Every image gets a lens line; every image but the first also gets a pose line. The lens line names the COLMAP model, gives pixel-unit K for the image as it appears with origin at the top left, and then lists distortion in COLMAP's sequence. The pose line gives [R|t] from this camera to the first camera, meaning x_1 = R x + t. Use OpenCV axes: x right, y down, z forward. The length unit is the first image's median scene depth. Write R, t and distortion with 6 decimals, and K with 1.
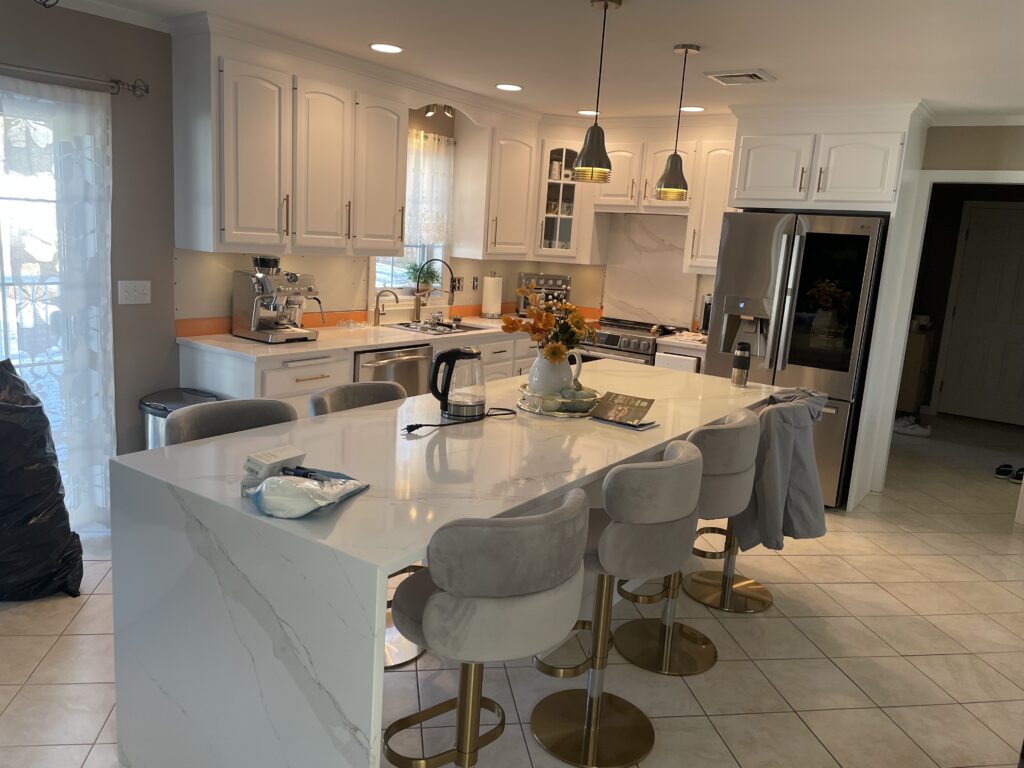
lens RADIAL K [[775.5, 0, 512.0], [0, 775.5, 384.0], [0, 0, 1]] dist [0.009331, 0.001263]
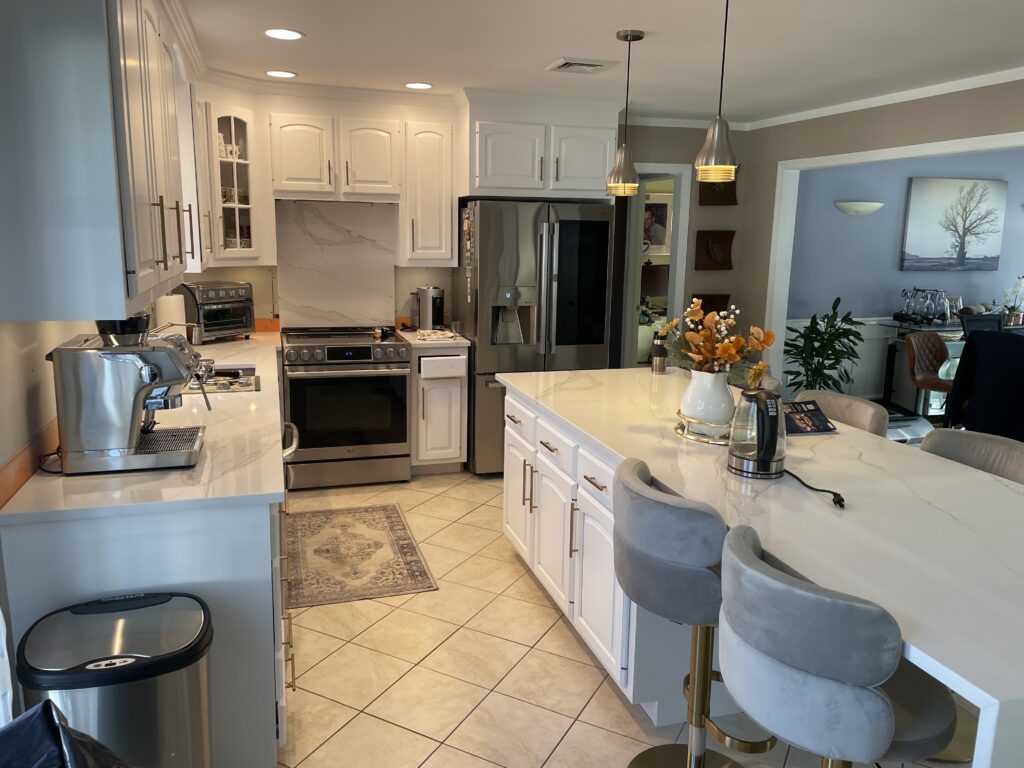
lens RADIAL K [[775.5, 0, 512.0], [0, 775.5, 384.0], [0, 0, 1]] dist [0.009331, 0.001263]
pose [[0.605451, -0.198742, 0.770669, -0.406494], [0.169608, 0.978296, 0.119039, -0.090690], [-0.777600, 0.058640, 0.626019, 0.322939]]
